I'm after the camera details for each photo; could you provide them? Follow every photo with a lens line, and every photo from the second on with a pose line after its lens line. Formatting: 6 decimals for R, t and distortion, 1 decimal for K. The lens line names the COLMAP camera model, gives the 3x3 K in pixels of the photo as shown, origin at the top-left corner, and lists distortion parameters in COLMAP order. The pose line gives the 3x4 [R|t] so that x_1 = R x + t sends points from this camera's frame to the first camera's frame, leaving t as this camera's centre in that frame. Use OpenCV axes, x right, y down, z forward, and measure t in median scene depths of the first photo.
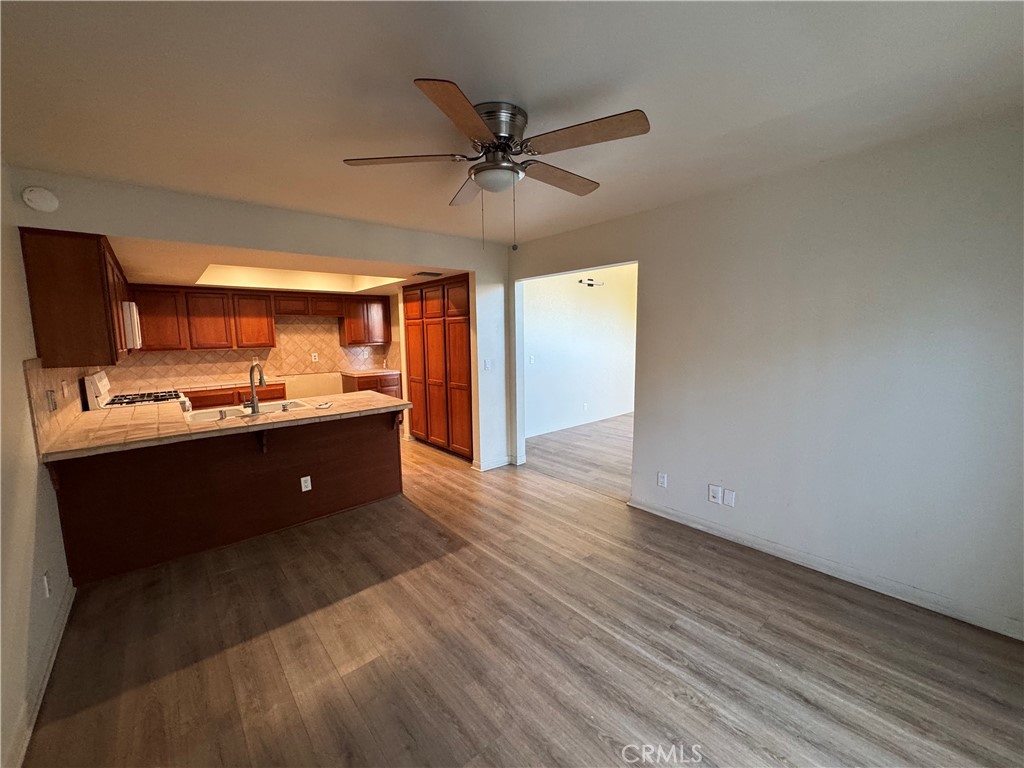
lens RADIAL K [[409.3, 0, 513.1], [0, 409.3, 383.4], [0, 0, 1]] dist [-0.010305, 0.001717]
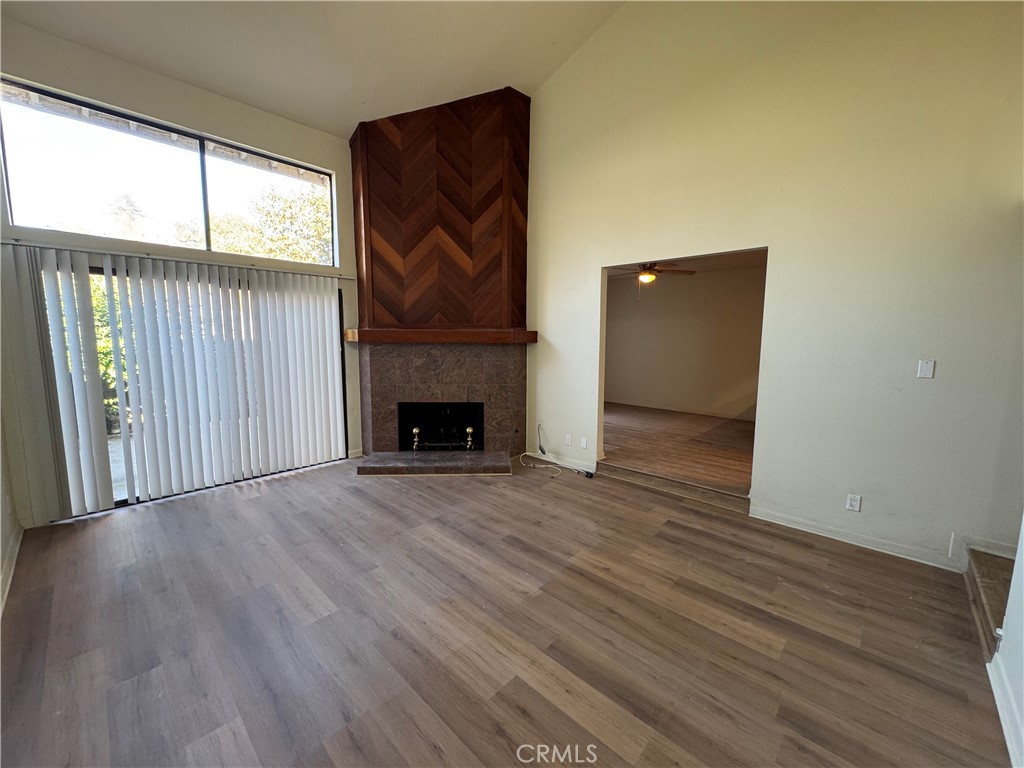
lens RADIAL K [[409.3, 0, 511.4], [0, 409.3, 383.0], [0, 0, 1]] dist [-0.010305, 0.001717]
pose [[-0.995397, 0.013629, -0.094867, 0.505505], [-0.009657, 0.970538, 0.240757, -0.175524], [0.095353, 0.240564, -0.965938, 1.566688]]
